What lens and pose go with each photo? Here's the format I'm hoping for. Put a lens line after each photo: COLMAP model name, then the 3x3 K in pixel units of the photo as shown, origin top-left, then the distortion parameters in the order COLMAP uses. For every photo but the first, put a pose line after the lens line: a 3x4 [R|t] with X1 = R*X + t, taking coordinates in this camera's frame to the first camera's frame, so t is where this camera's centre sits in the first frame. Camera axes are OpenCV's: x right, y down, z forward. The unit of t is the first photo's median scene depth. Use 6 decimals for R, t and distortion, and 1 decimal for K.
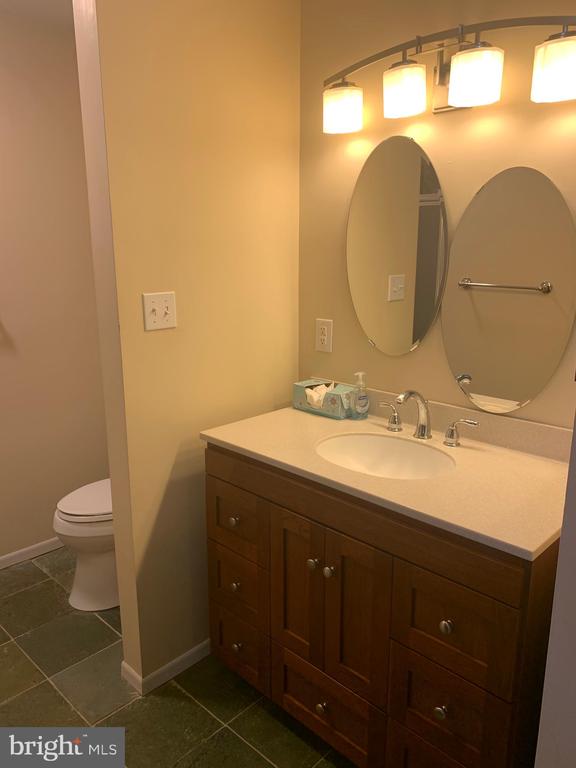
lens RADIAL K [[585.5, 0, 287.4], [0, 585.5, 385.5], [0, 0, 1]] dist [0.035341, -0.036930]
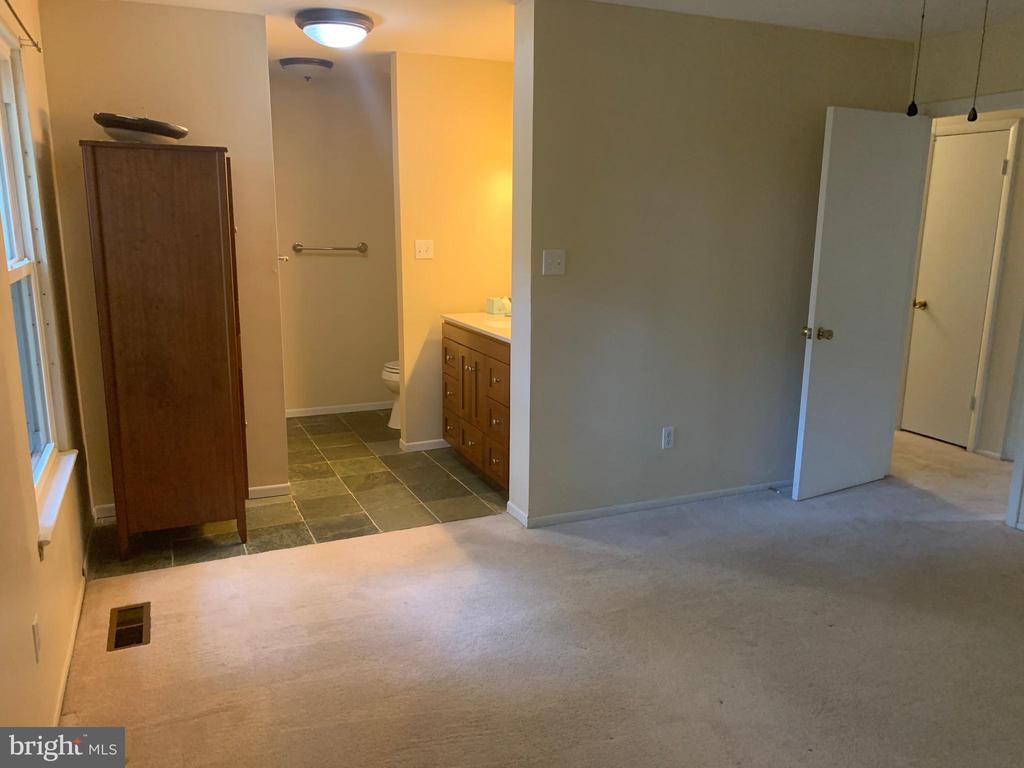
lens RADIAL K [[780.7, 0, 512.2], [0, 780.7, 383.0], [0, 0, 1]] dist [0.035341, -0.036930]
pose [[0.927218, 0.076297, -0.366669, 1.006255], [-0.084509, 0.996402, -0.006370, 0.297154], [0.364863, 0.036893, 0.930330, -1.258679]]
